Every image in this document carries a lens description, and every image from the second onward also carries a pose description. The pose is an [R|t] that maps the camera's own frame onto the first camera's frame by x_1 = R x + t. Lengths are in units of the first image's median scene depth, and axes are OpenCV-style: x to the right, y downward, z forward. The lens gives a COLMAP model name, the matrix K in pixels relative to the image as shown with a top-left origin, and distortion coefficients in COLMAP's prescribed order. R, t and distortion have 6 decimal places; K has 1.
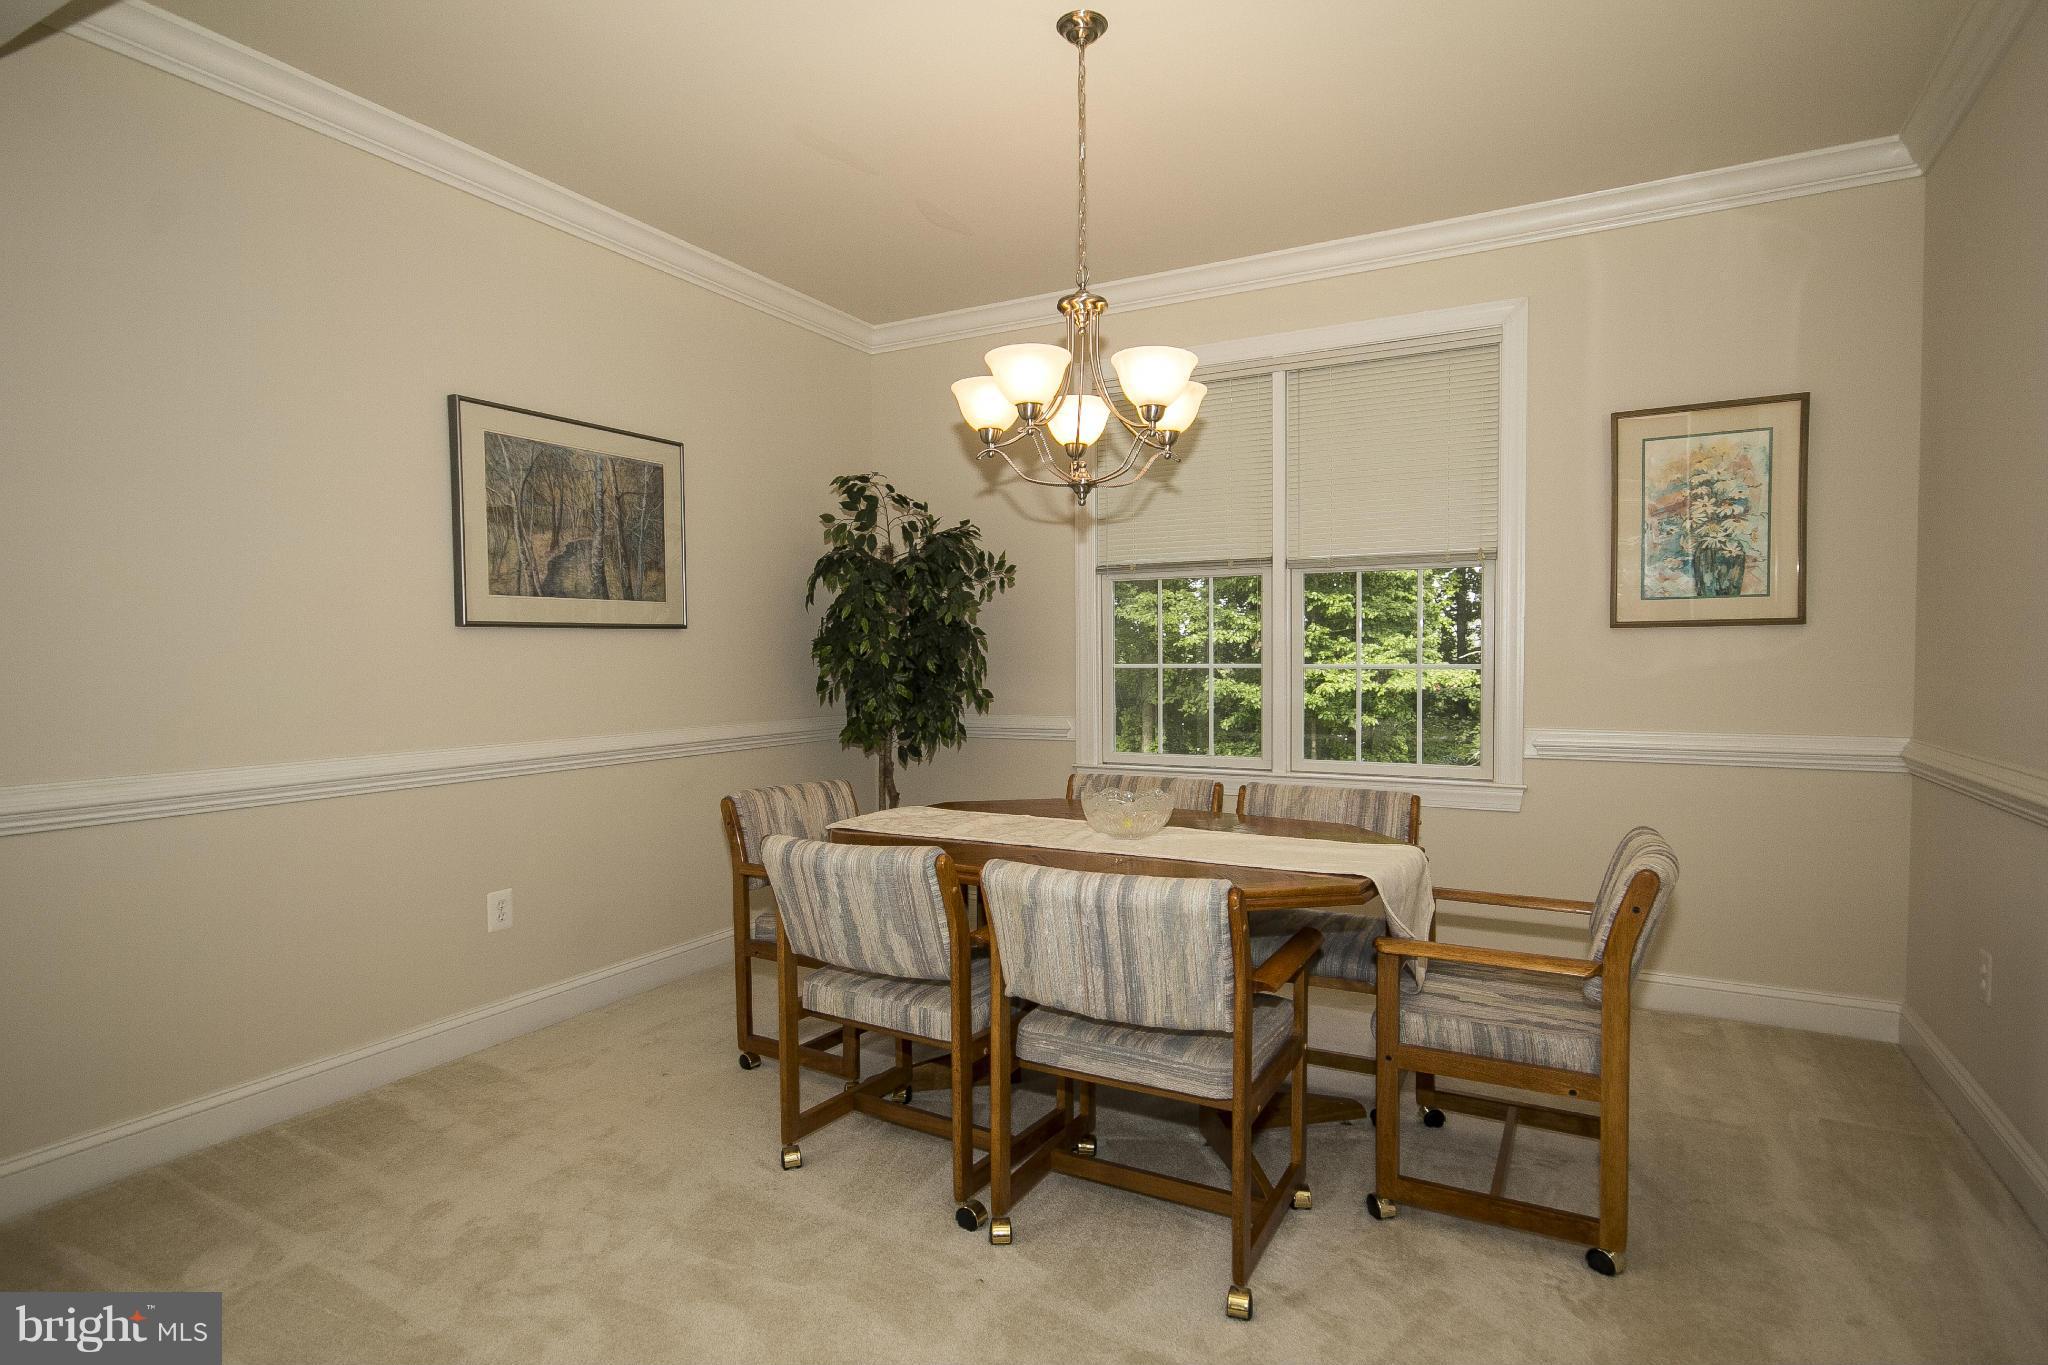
lens RADIAL K [[1054.8, 0, 1028.1], [0, 1054.8, 684.0], [0, 0, 1]] dist [0.002010, 0.003183]
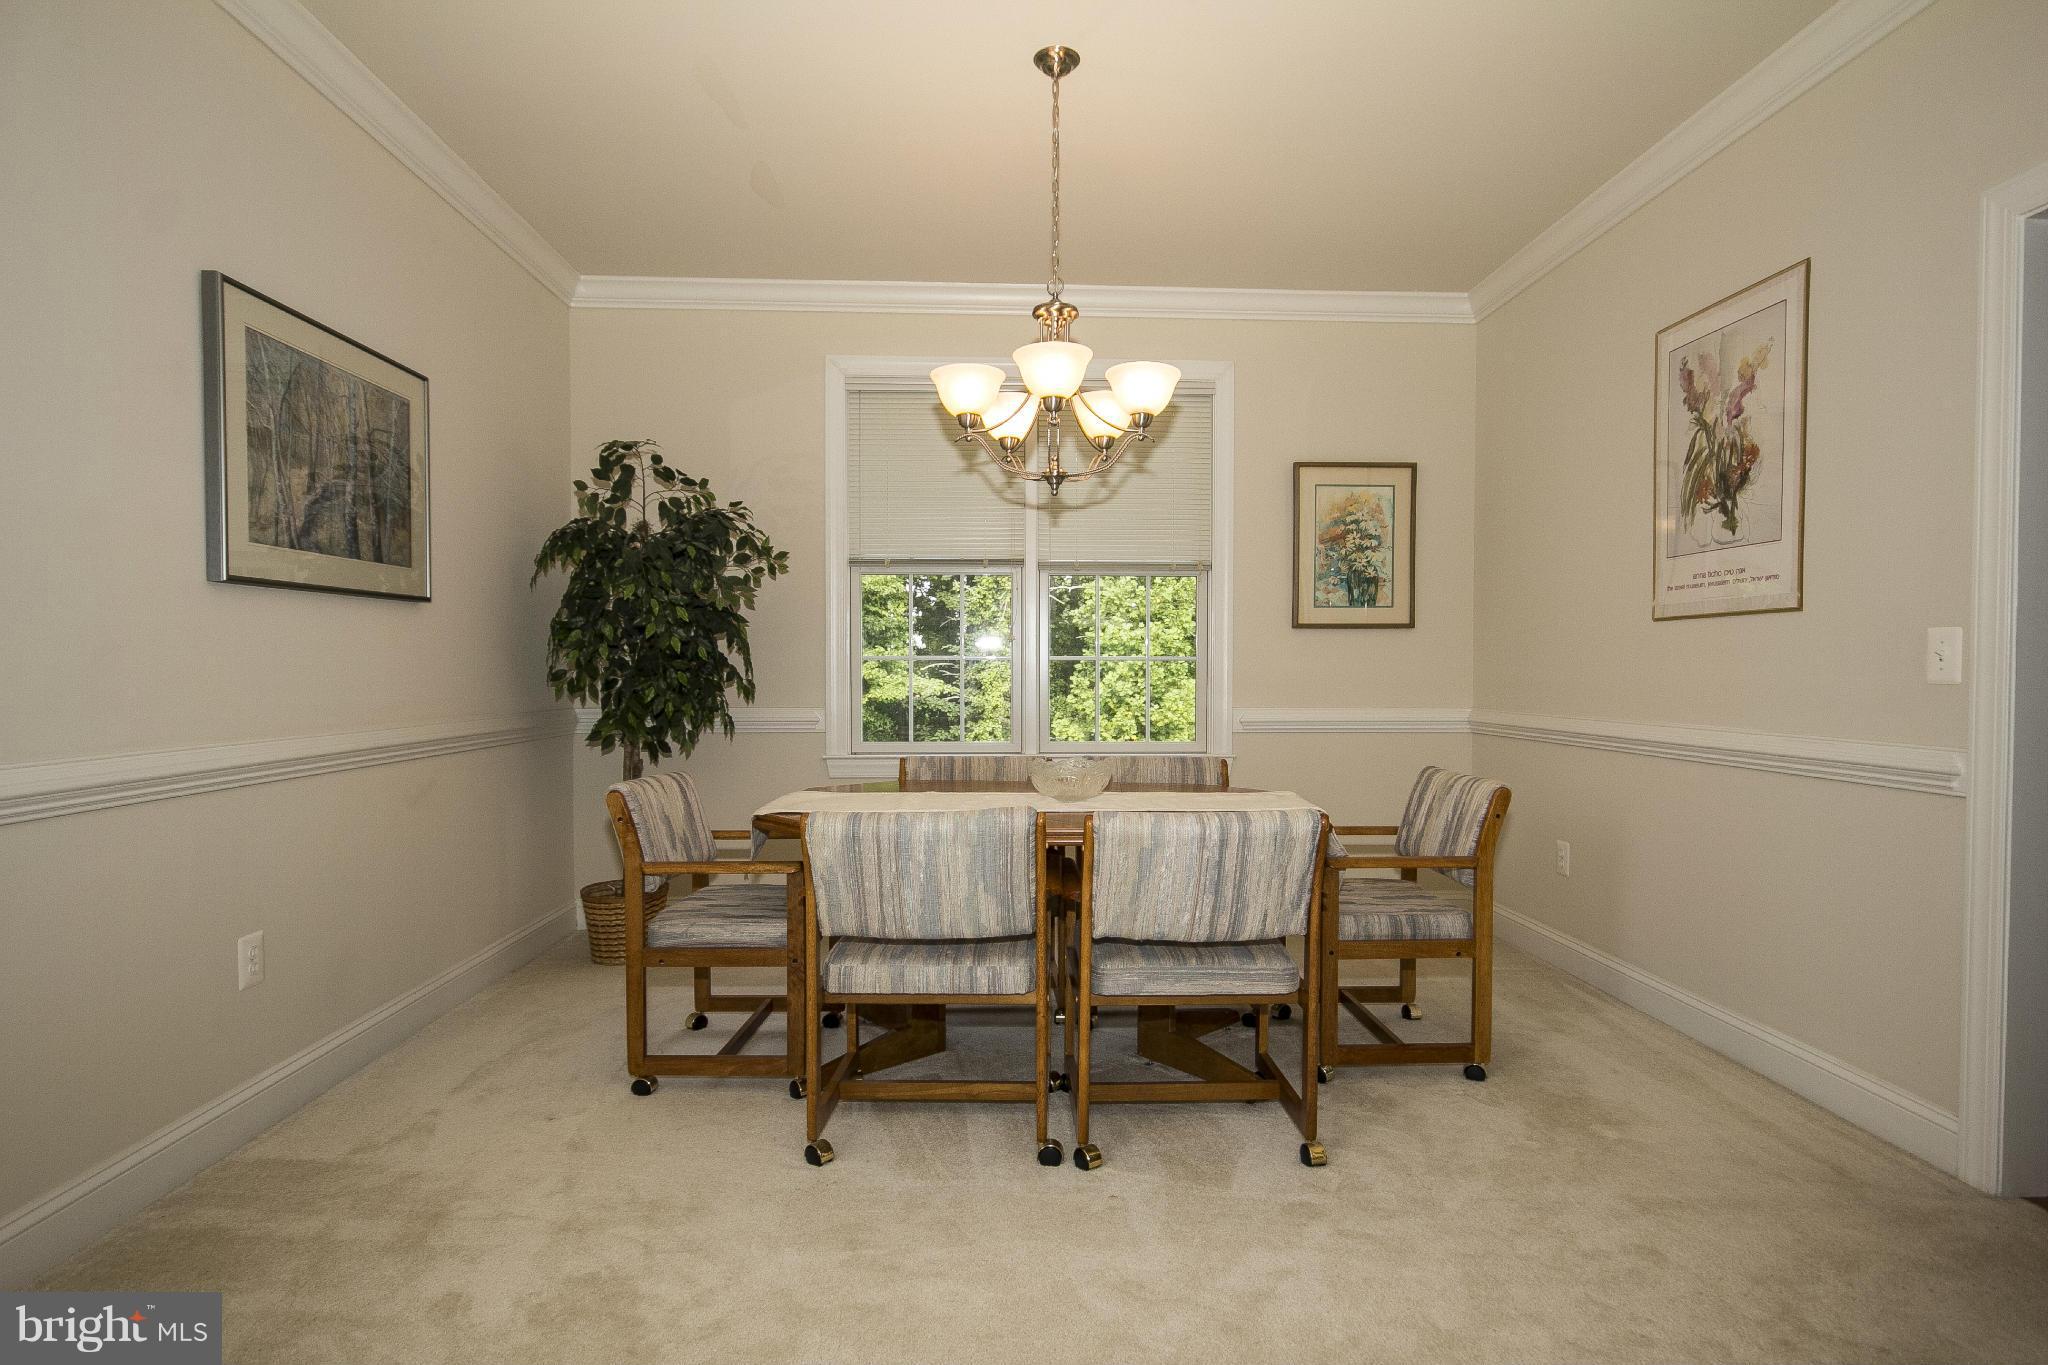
lens RADIAL K [[1054.8, 0, 1028.5], [0, 1054.8, 681.1], [0, 0, 1]] dist [0.002010, 0.003183]
pose [[0.859797, 0.001377, 0.510635, -0.404084], [0.007126, 0.999867, -0.014694, 0.029256], [-0.510587, 0.016272, 0.859672, 0.060823]]
